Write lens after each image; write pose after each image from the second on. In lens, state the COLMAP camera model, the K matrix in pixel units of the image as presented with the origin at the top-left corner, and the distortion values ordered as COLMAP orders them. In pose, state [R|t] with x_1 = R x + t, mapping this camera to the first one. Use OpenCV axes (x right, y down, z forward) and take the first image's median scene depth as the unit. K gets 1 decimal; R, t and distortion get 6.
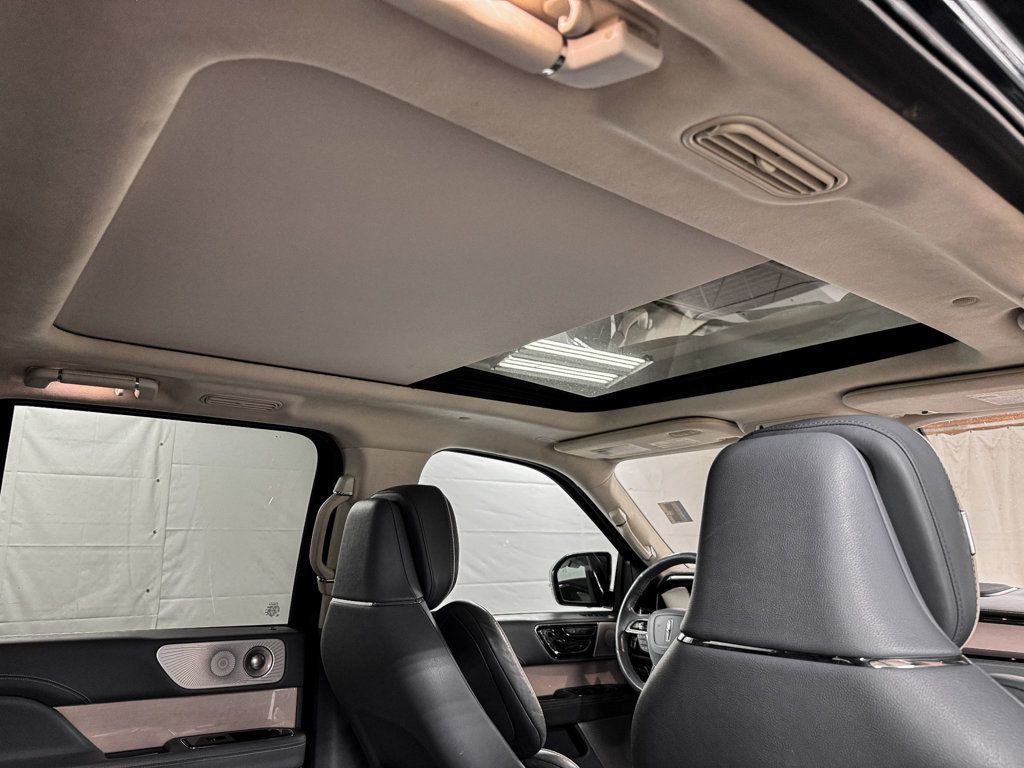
lens RADIAL K [[739.6, 0, 512.0], [0, 739.6, 384.0], [0, 0, 1]] dist [0.029166, -0.045211]
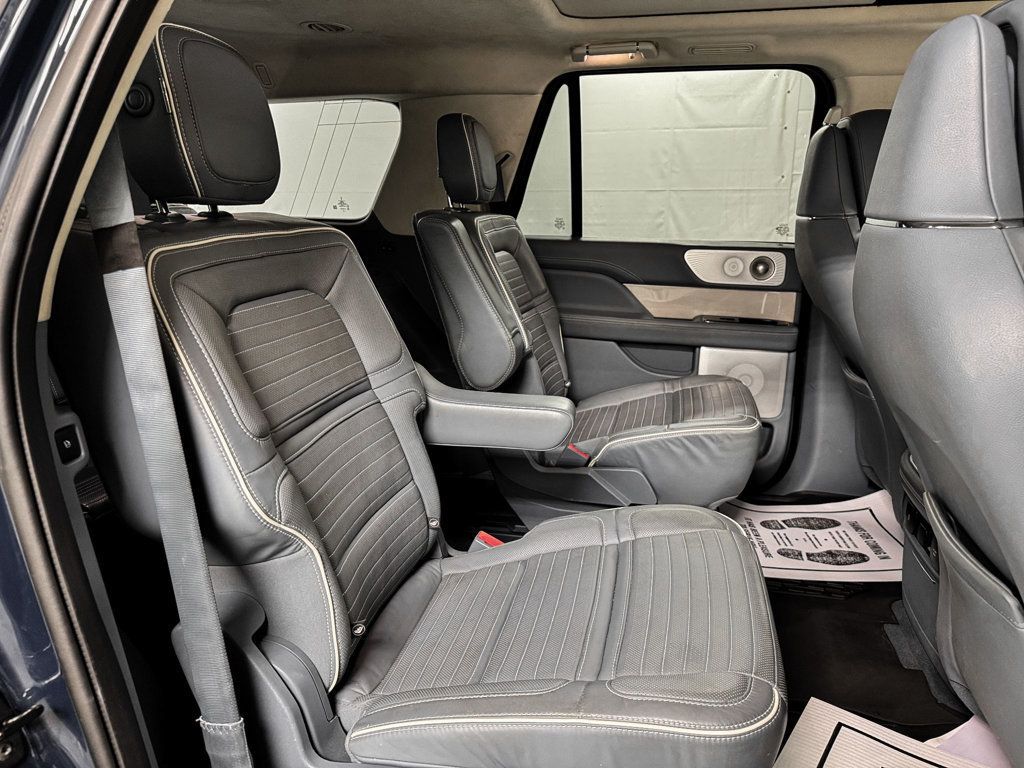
lens RADIAL K [[739.6, 0, 512.0], [0, 739.6, 384.0], [0, 0, 1]] dist [0.029166, -0.045211]
pose [[0.640383, 0.182812, -0.745982, 0.350304], [0.165481, 0.915609, 0.366437, 0.021034], [0.750017, -0.358106, 0.556088, -0.084917]]
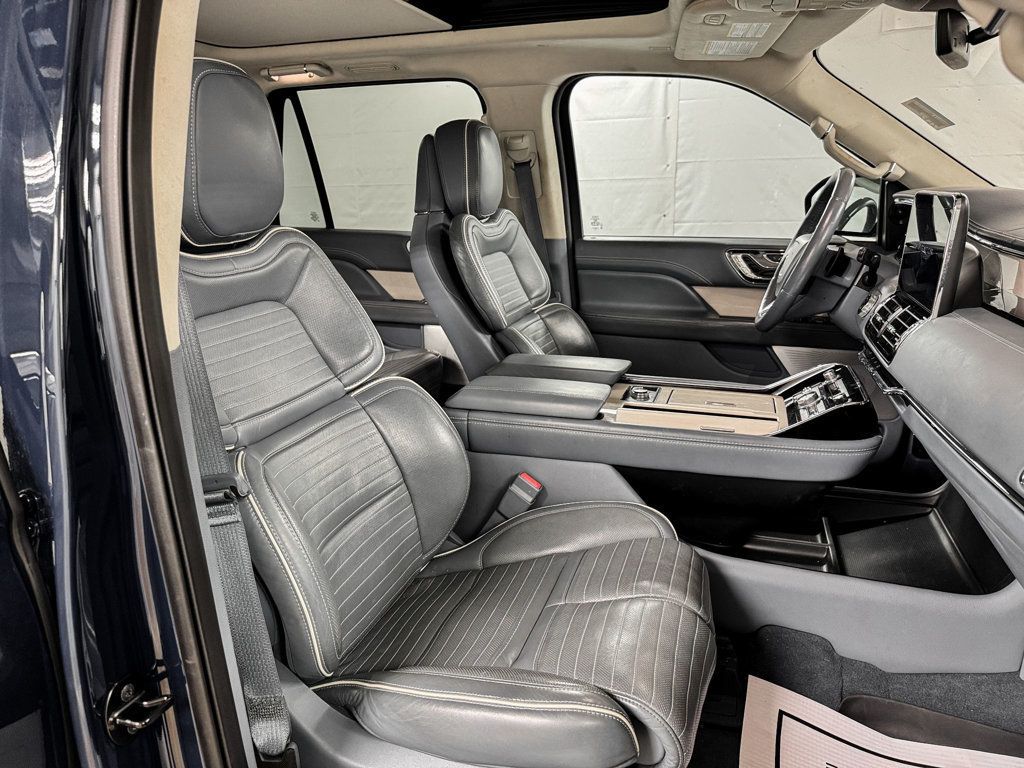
lens RADIAL K [[774.3, 0, 512.0], [0, 774.3, 384.0], [0, 0, 1]] dist [0.007204, 0.002819]
pose [[0.596893, 0.176789, -0.782601, 0.874077], [0.197607, 0.912980, 0.356957, 0.081988], [0.777606, -0.367712, 0.510017, 0.200969]]
